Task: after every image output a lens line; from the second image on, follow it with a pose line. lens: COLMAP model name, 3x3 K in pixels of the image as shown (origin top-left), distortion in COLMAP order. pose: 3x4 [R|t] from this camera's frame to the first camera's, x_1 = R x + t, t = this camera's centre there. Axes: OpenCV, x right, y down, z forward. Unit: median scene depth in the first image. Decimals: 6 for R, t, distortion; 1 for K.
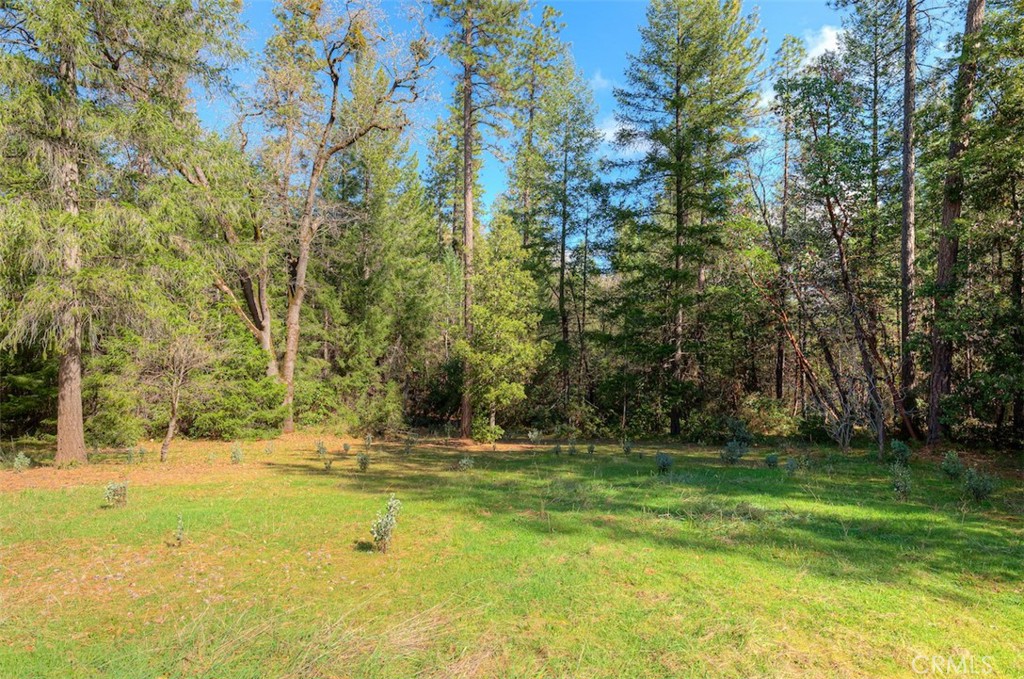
lens RADIAL K [[587.9, 0, 507.5], [0, 587.9, 338.4], [0, 0, 1]] dist [-0.004254, 0.000237]
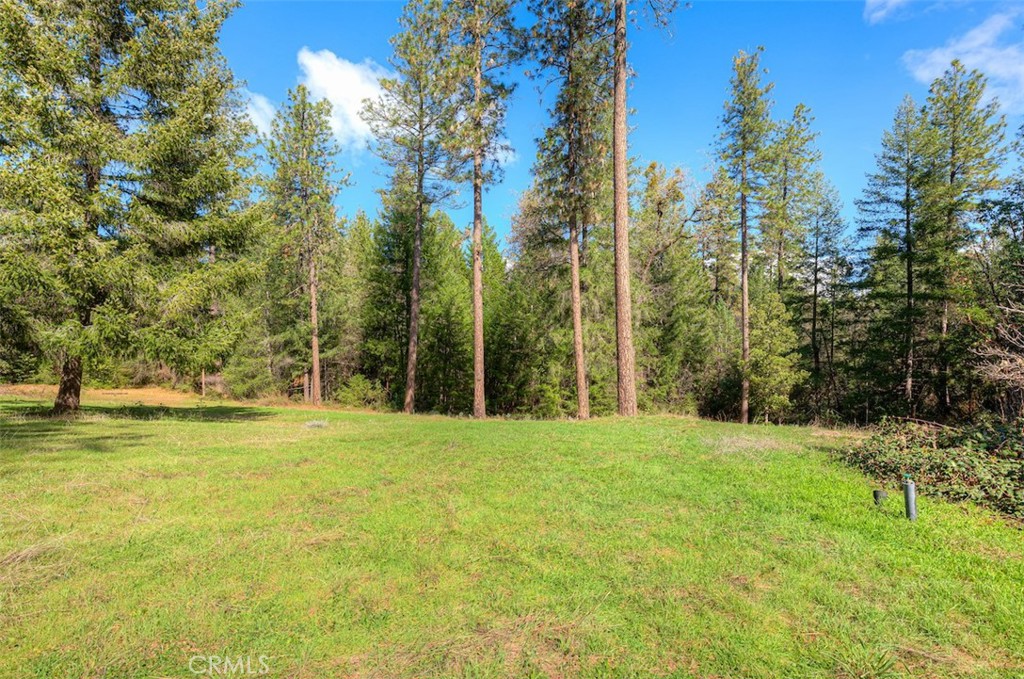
lens RADIAL K [[488.1, 0, 518.3], [0, 488.1, 357.5], [0, 0, 1]] dist [0.001188, -0.000274]
pose [[0.902549, -0.005451, -0.430553, -0.055029], [0.008216, 0.999956, 0.004561, -0.036040], [0.430509, -0.007654, 0.902554, -0.455187]]
